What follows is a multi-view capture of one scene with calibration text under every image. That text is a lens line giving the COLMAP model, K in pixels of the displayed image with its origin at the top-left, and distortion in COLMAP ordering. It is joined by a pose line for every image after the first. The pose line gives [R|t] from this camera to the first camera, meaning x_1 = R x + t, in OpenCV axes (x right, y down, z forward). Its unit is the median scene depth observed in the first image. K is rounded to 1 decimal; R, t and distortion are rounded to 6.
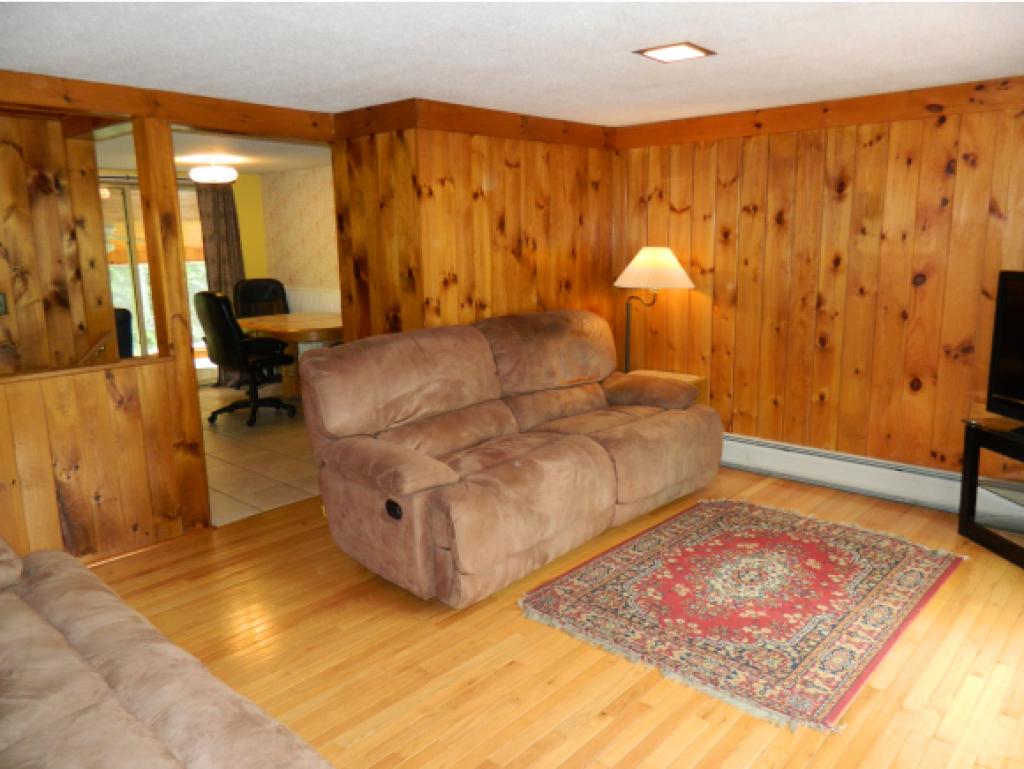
lens RADIAL K [[766.2, 0, 511.3], [0, 766.2, 382.5], [0, 0, 1]] dist [0.006779, -0.004066]
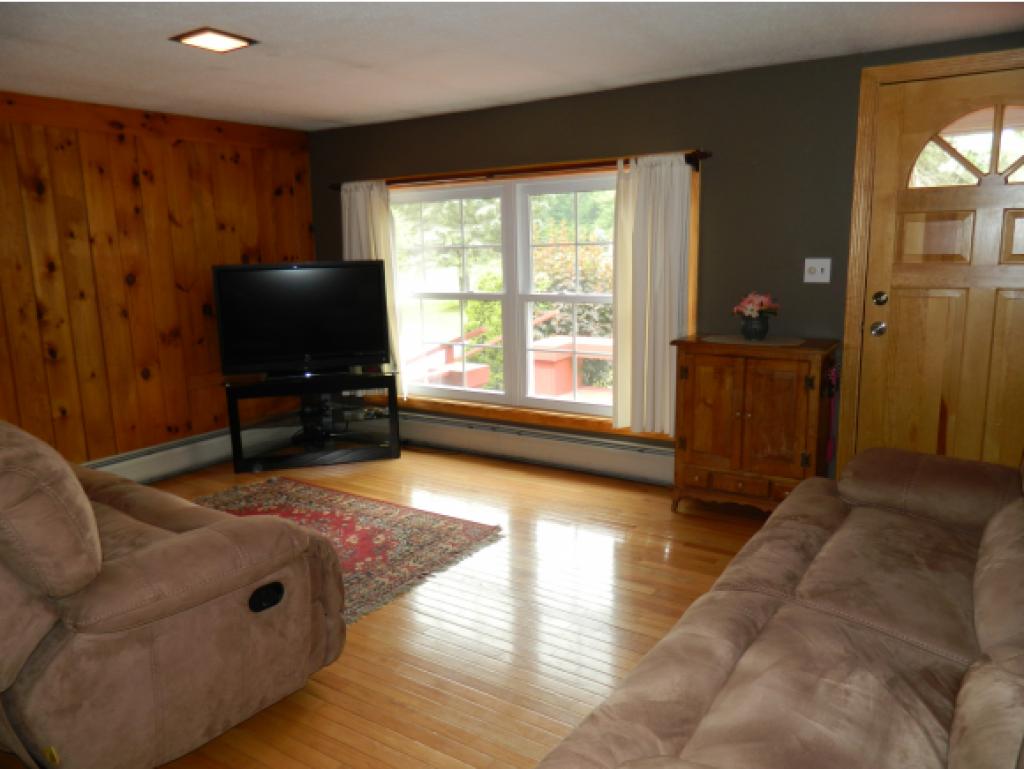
lens RADIAL K [[766.2, 0, 512.3], [0, 766.2, 385.5], [0, 0, 1]] dist [0.006779, -0.004066]
pose [[-0.155144, -0.163049, 0.974344, -0.668968], [0.209563, 0.958407, 0.193750, -0.088375], [-0.965409, 0.234245, -0.114522, 0.644353]]
